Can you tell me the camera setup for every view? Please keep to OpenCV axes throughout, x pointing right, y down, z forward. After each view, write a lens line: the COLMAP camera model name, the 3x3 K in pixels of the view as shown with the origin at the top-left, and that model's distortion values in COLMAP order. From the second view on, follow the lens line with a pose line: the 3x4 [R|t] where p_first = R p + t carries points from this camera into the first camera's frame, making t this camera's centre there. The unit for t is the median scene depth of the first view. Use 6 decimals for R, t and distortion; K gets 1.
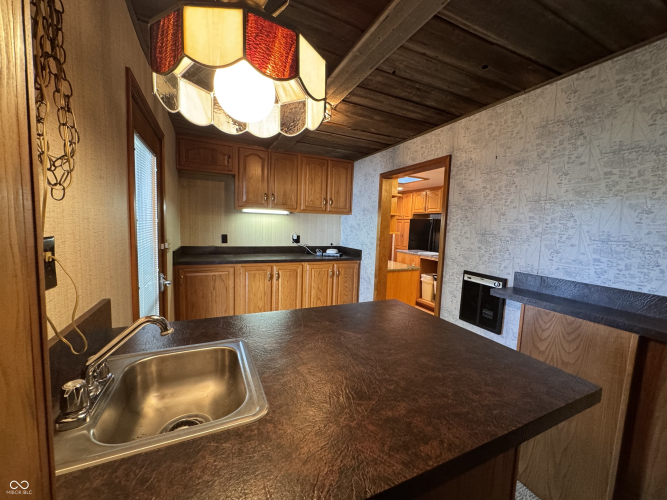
lens RADIAL K [[267.1, 0, 333.5], [0, 267.1, 250.0], [0, 0, 1]] dist [-0.000195, 0.000221]
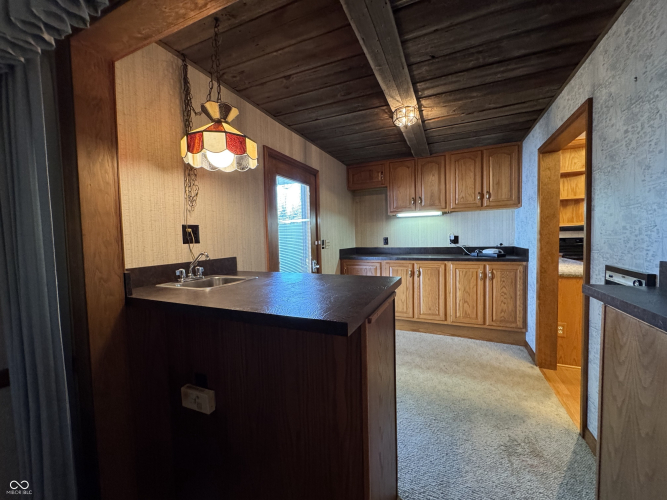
lens RADIAL K [[267.1, 0, 333.5], [0, 267.1, 250.0], [0, 0, 1]] dist [-0.000195, 0.000221]
pose [[0.654106, -0.013583, -0.756281, 0.356742], [-0.024586, 0.998929, -0.039206, 0.053020], [0.756003, 0.044238, 0.653071, 0.046719]]
